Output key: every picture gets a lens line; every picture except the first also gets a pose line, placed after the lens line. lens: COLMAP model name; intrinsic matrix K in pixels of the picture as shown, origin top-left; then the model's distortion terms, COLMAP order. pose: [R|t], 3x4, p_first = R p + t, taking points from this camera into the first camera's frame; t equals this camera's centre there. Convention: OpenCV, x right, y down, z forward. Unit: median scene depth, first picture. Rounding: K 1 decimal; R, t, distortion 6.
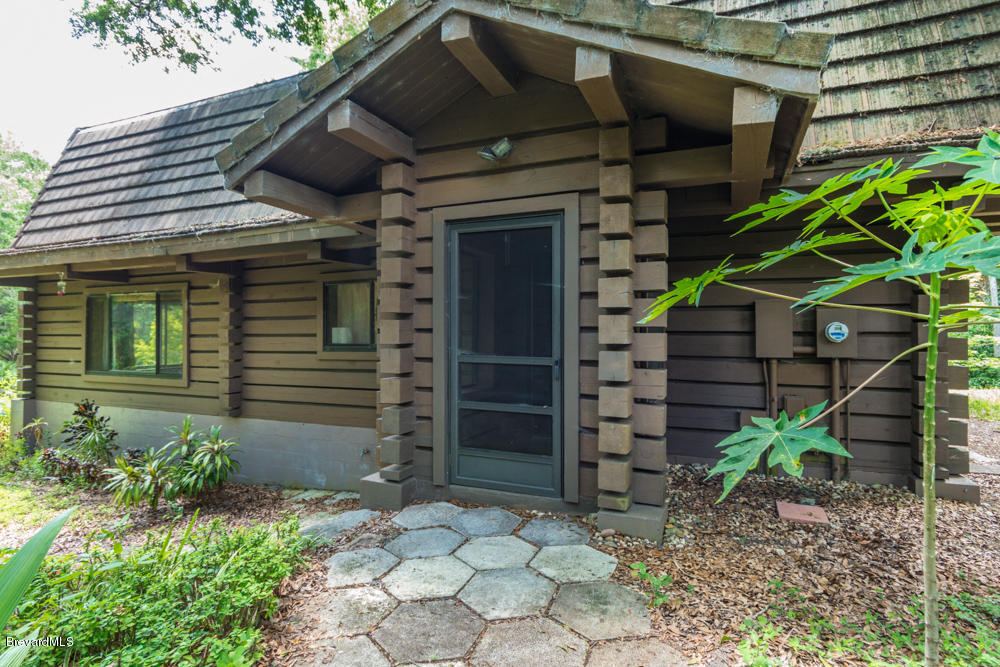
lens RADIAL K [[535.8, 0, 496.2], [0, 535.8, 331.9], [0, 0, 1]] dist [-0.005070, -0.001180]
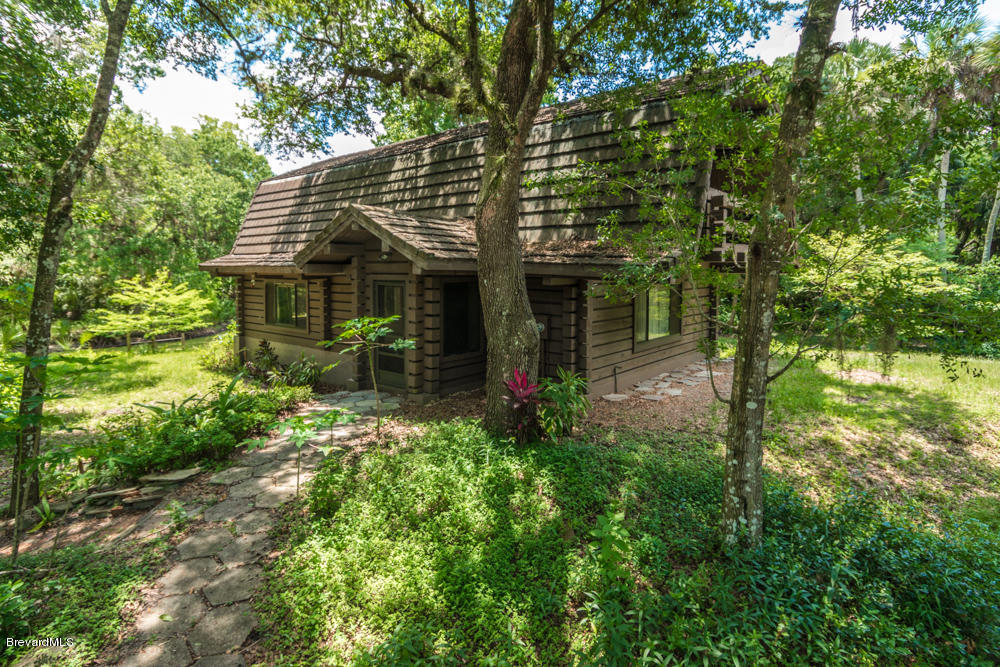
lens RADIAL K [[535.8, 0, 503.0], [0, 535.8, 333.5], [0, 0, 1]] dist [-0.005070, -0.001180]
pose [[0.959993, 0.052032, -0.275148, 0.542756], [-0.026894, 0.995175, 0.094360, -0.087543], [0.278730, -0.083186, 0.956760, -0.559943]]
